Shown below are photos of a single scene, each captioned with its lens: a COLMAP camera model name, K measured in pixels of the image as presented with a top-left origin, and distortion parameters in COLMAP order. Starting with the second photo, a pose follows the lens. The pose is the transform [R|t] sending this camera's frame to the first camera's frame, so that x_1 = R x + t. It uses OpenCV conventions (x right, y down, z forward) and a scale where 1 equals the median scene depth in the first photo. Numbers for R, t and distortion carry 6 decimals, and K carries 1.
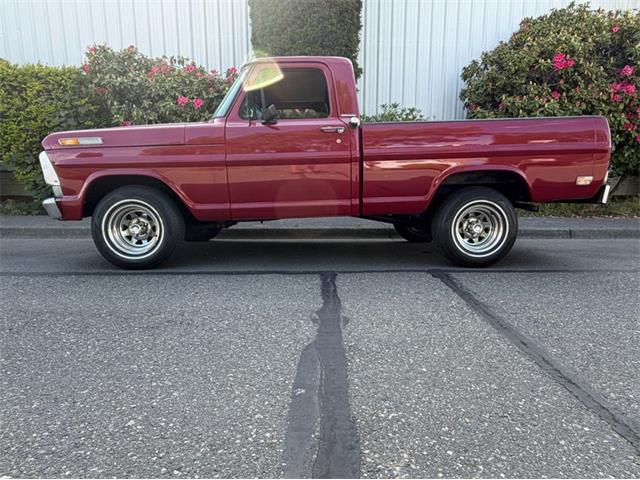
lens RADIAL K [[382.0, 0, 318.0], [0, 382.0, 239.9], [0, 0, 1]] dist [-0.000367, 0.002224]
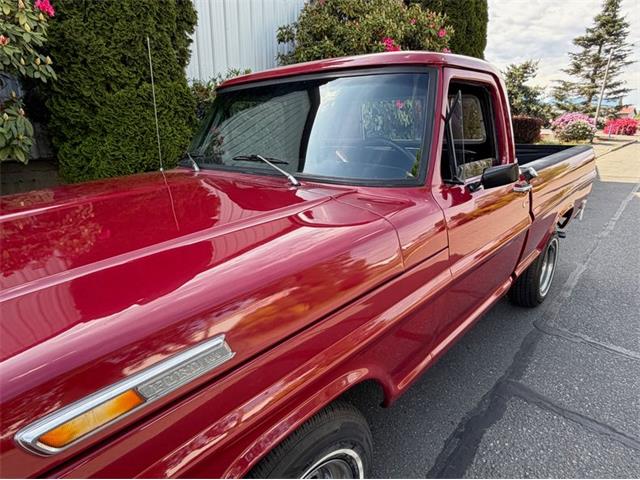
lens RADIAL K [[382.0, 0, 318.0], [0, 382.0, 239.9], [0, 0, 1]] dist [-0.000367, 0.002224]
pose [[0.705989, -0.204235, 0.678136, -0.330170], [0.098755, 0.976551, 0.191298, -0.178111], [-0.701304, -0.068085, 0.709603, 0.374907]]
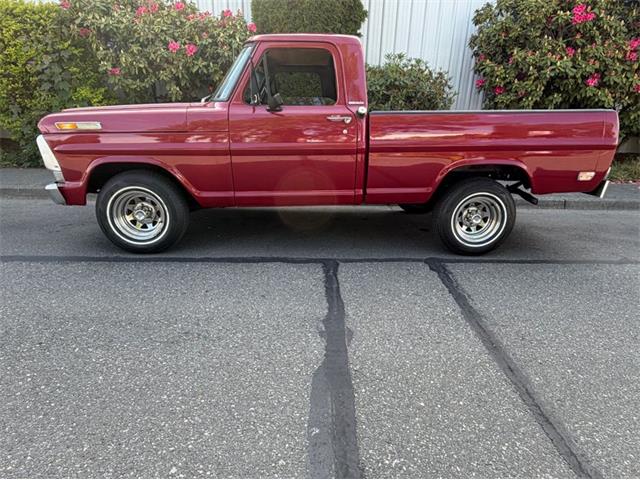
lens RADIAL K [[382.0, 0, 318.0], [0, 382.0, 239.9], [0, 0, 1]] dist [-0.000367, 0.002224]
pose [[0.999520, 0.021078, 0.022720, -0.015643], [-0.024790, 0.983724, 0.177971, -0.076984], [-0.018599, -0.178448, 0.983773, -0.005834]]
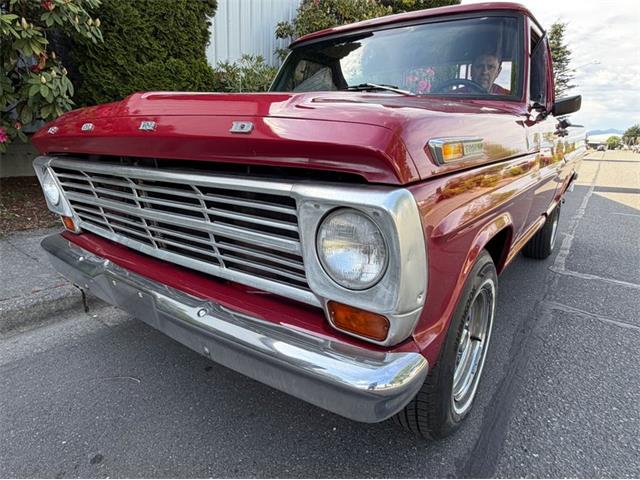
lens RADIAL K [[382.8, 0, 312.5], [0, 382.8, 239.8], [0, 0, 1]] dist [0.001752, 0.000971]
pose [[0.640130, -0.175658, 0.747916, -0.456488], [0.074015, 0.983083, 0.167541, -0.117368], [-0.764693, -0.051891, 0.642302, 0.424321]]
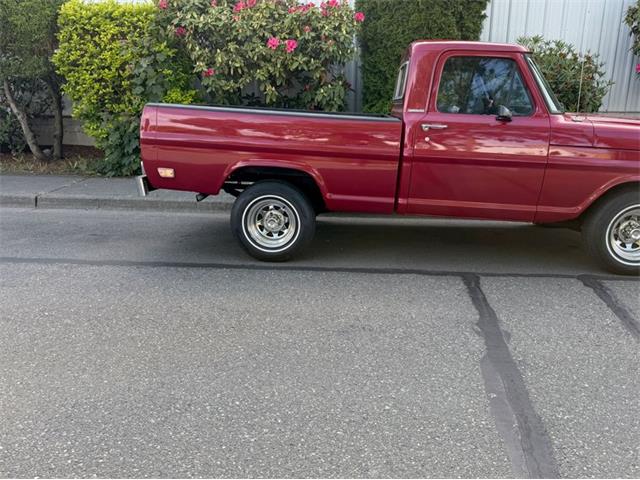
lens RADIAL K [[525.0, 0, 320.0], [0, 525.0, 240.0], [0, 0, 1]] dist [0.132472, -0.254472]
pose [[0.991090, 0.035351, -0.128413, -0.089670], [-0.020221, 0.992894, 0.117273, -0.076124], [0.131646, -0.113632, 0.984762, -0.186616]]
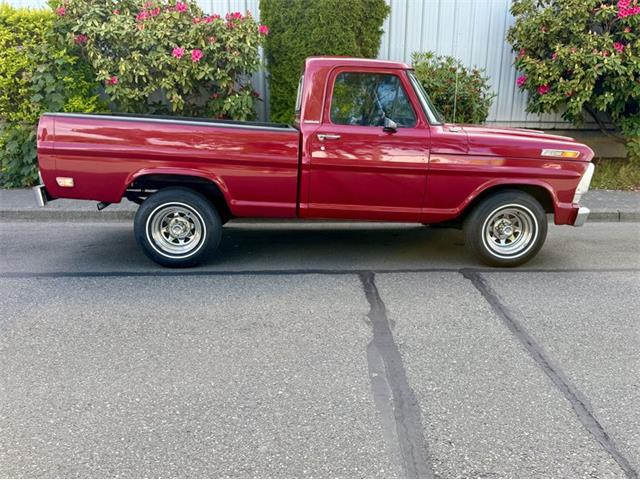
lens RADIAL K [[527.8, 0, 320.0], [0, 527.8, 240.0], [0, 0, 1]] dist [0.070130, -0.100449]
pose [[0.999818, 0.003094, 0.018814, -0.063752], [-0.004993, 0.994797, 0.101753, -0.075354], [-0.018401, -0.101828, 0.994632, -0.222248]]
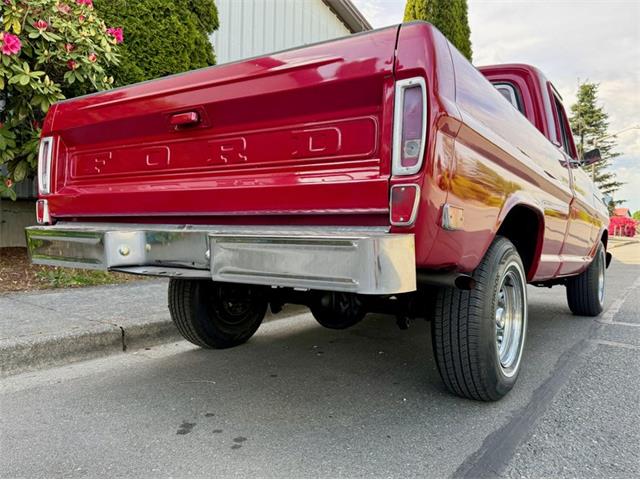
lens RADIAL K [[527.8, 0, 320.0], [0, 527.8, 240.0], [0, 0, 1]] dist [0.070130, -0.100449]
pose [[0.597467, -0.009849, 0.801833, -0.619147], [0.093409, 0.993972, -0.057392, -0.060004], [-0.796434, 0.109189, 0.594786, 0.374535]]
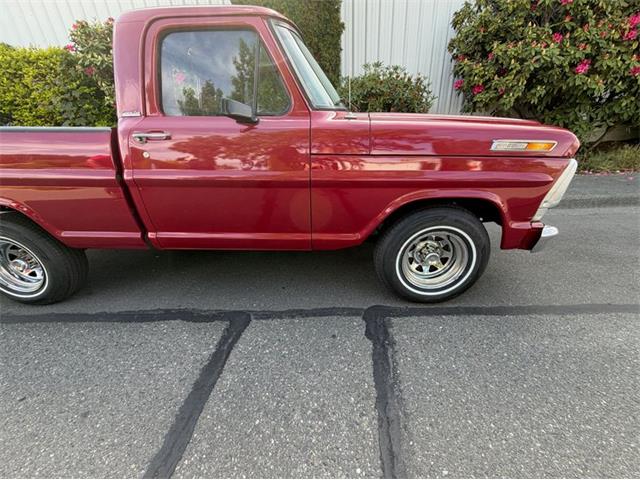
lens RADIAL K [[257.3, 0, 317.5], [0, 257.3, 238.6], [0, 0, 1]] dist [-0.000221, 0.000523]
pose [[0.995064, -0.012345, -0.098462, 0.122279], [0.037607, 0.965131, 0.259050, -0.107190], [0.091831, -0.261475, 0.960832, 0.258356]]
